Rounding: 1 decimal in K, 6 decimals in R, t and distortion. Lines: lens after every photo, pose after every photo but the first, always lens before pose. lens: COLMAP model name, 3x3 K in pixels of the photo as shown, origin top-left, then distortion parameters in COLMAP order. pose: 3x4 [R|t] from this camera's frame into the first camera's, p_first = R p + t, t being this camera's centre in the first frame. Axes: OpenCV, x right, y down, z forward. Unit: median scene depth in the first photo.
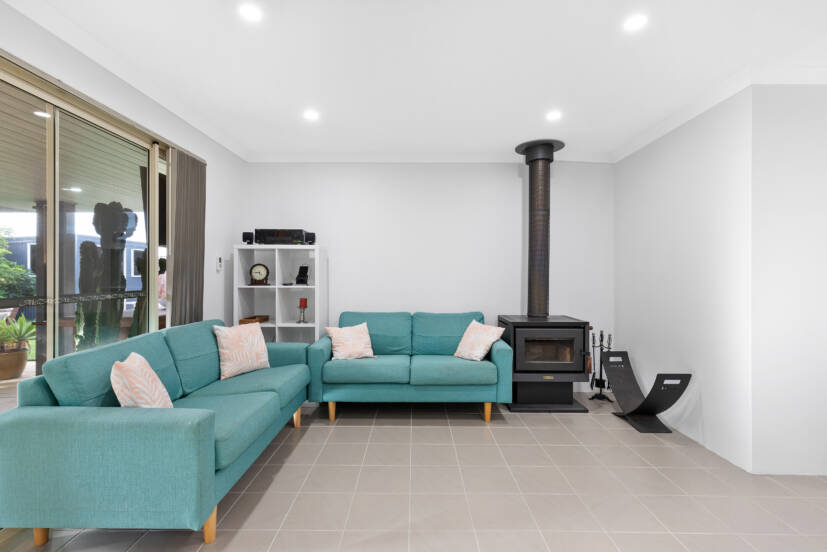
lens RADIAL K [[378.3, 0, 416.8], [0, 378.3, 273.5], [0, 0, 1]] dist [0.016164, -0.000128]
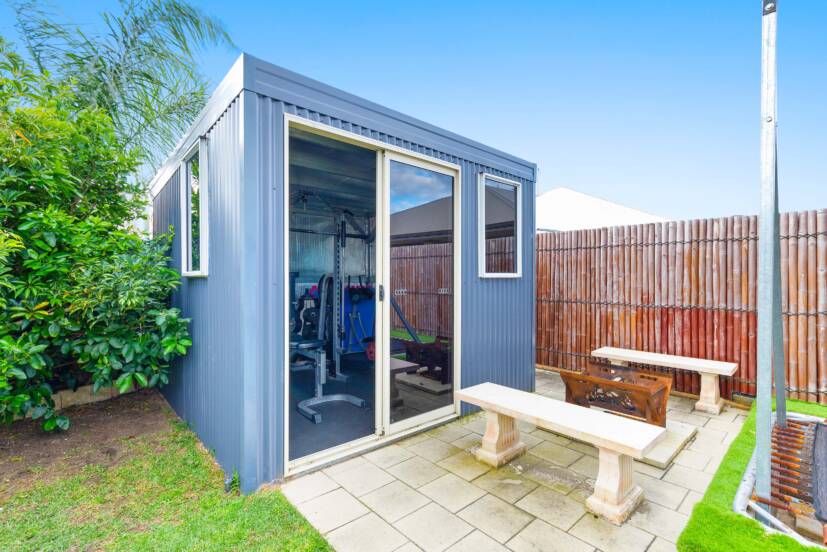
lens RADIAL K [[378.3, 0, 411.6], [0, 378.3, 277.9], [0, 0, 1]] dist [0.016164, -0.000128]
pose [[0.668436, -0.003492, -0.743762, -0.566132], [0.002286, 0.999994, -0.002640, 0.009737], [0.743766, 0.000064, 0.668440, 0.767586]]
